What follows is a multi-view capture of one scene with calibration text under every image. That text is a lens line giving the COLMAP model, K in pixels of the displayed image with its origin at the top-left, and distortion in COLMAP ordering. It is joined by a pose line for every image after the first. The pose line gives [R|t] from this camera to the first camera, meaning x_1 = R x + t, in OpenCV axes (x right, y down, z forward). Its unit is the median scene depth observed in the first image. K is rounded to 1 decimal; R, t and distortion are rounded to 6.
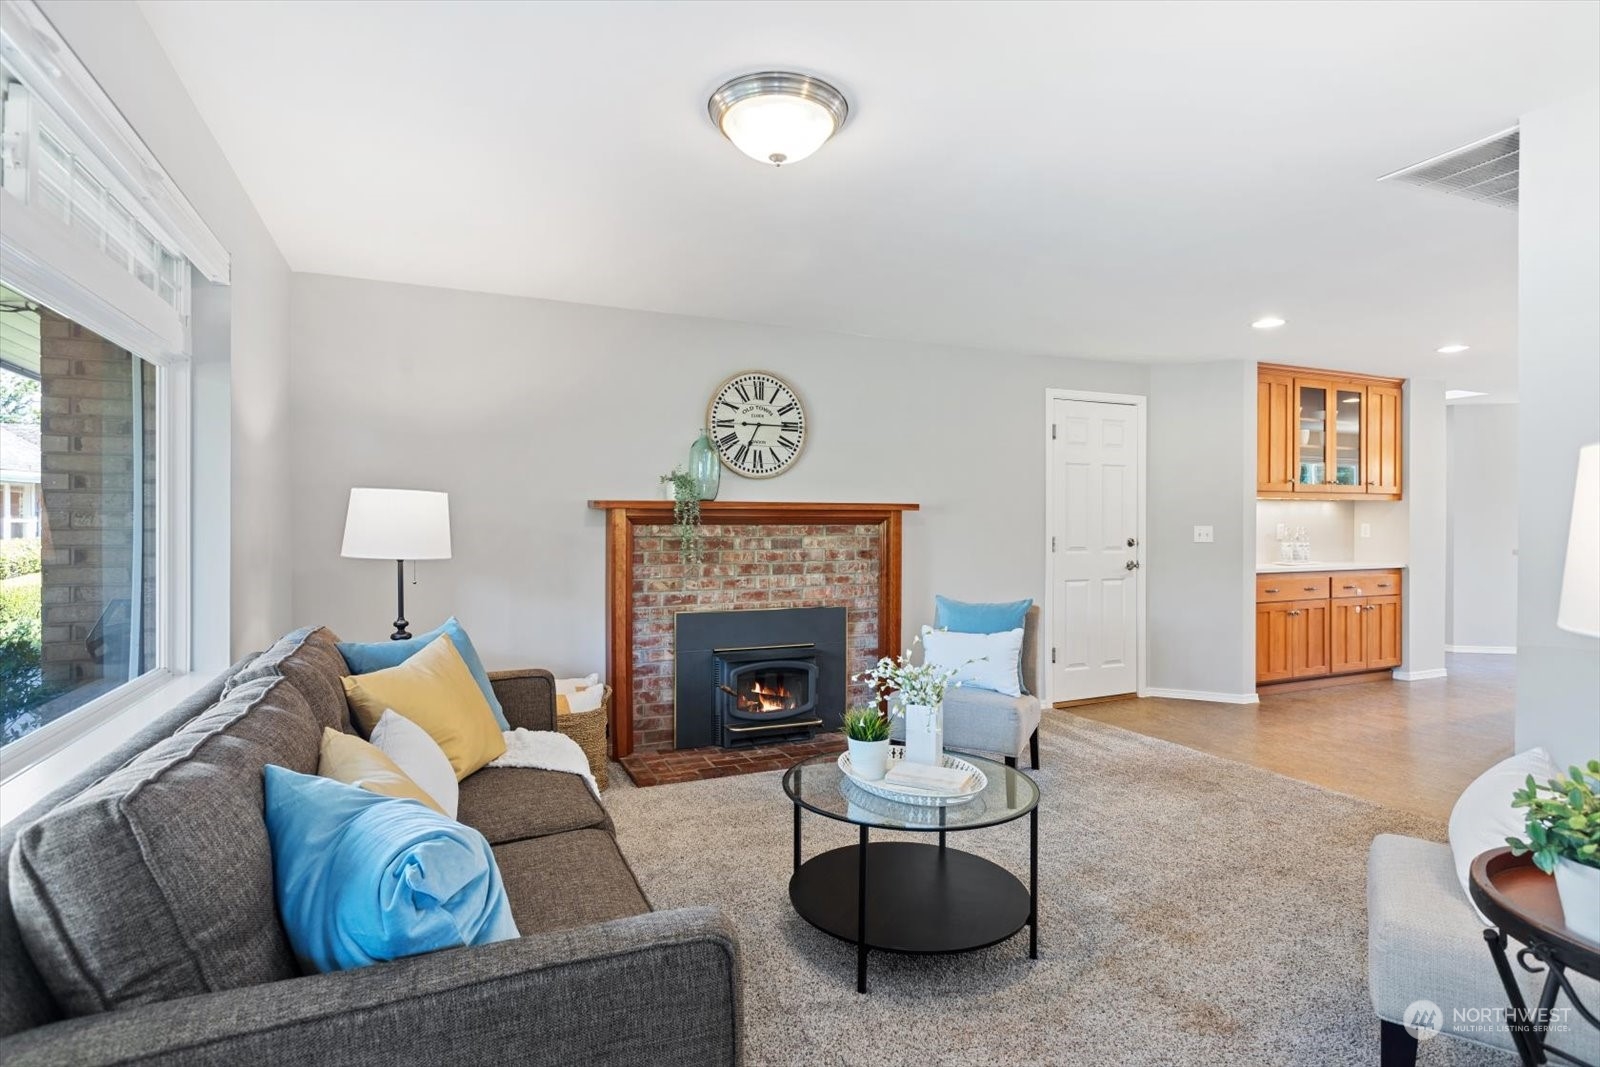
lens RADIAL K [[812.6, 0, 800.0], [0, 812.6, 533.5], [0, 0, 1]] dist [-0.000009, -0.000318]
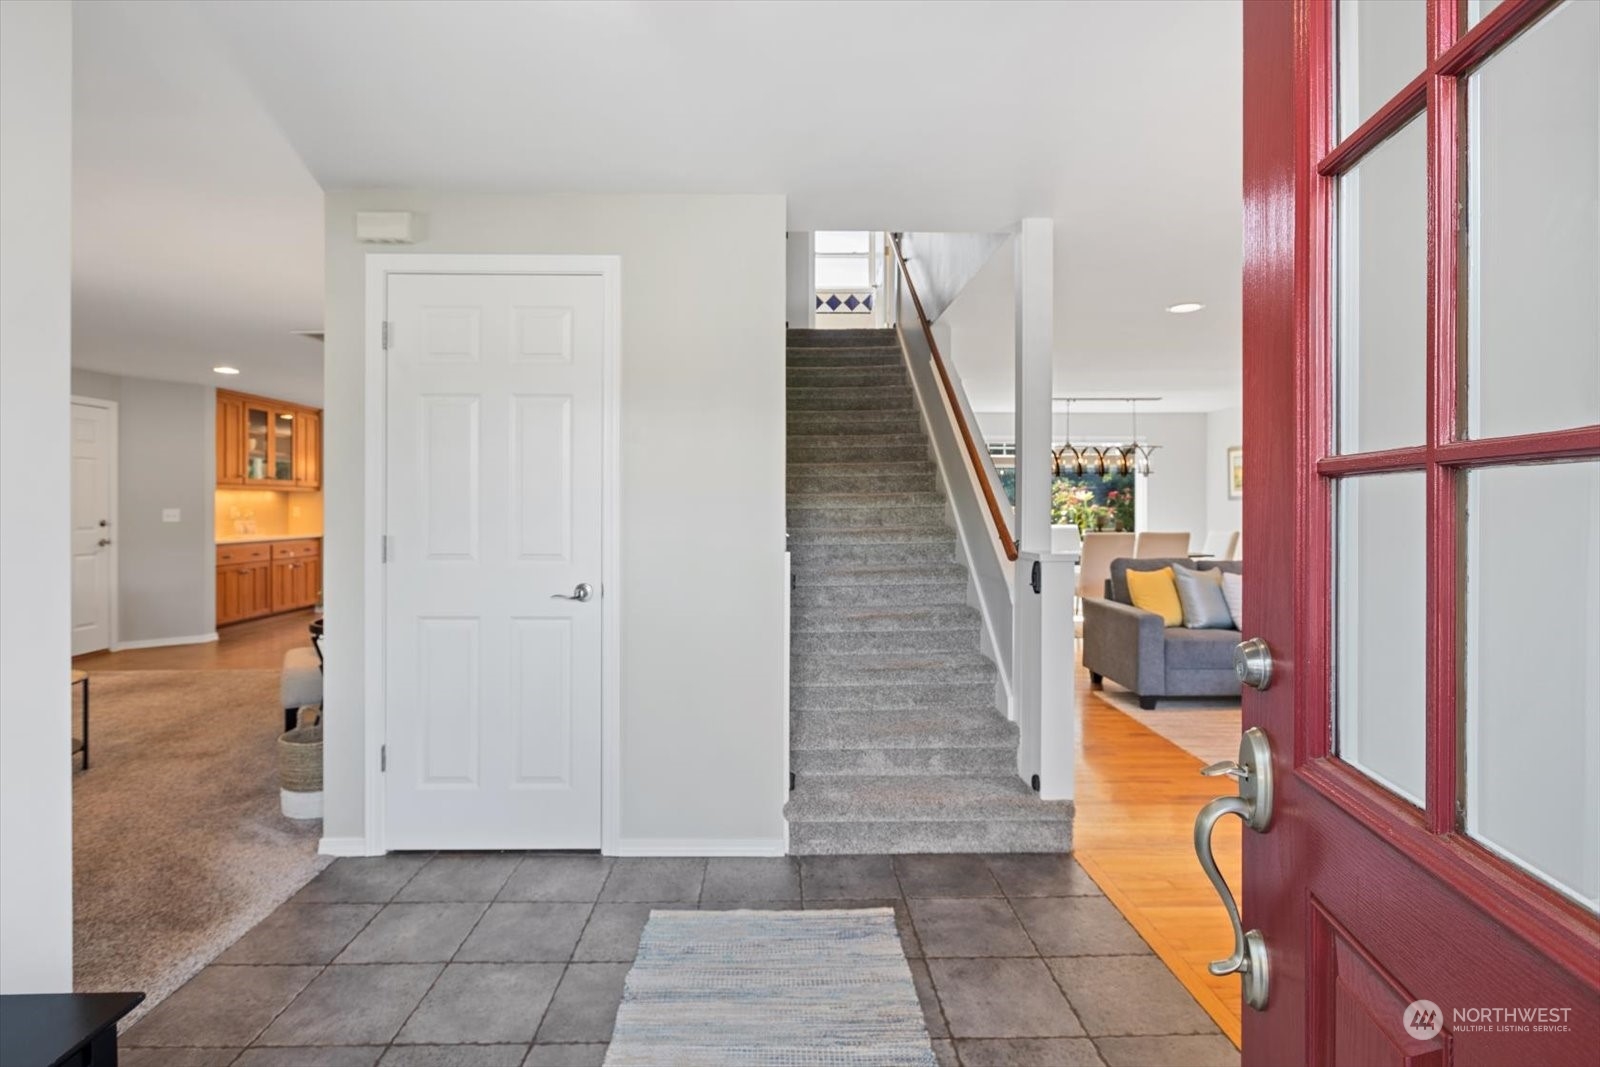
lens RADIAL K [[758.8, 0, 787.0], [0, 758.8, 512.4], [0, 0, 1]] dist [0.010083, -0.000076]
pose [[0.382325, -0.004105, 0.924019, -0.231866], [-0.001405, 0.999986, 0.005024, -0.011153], [-0.924027, -0.003219, 0.382314, -0.339266]]
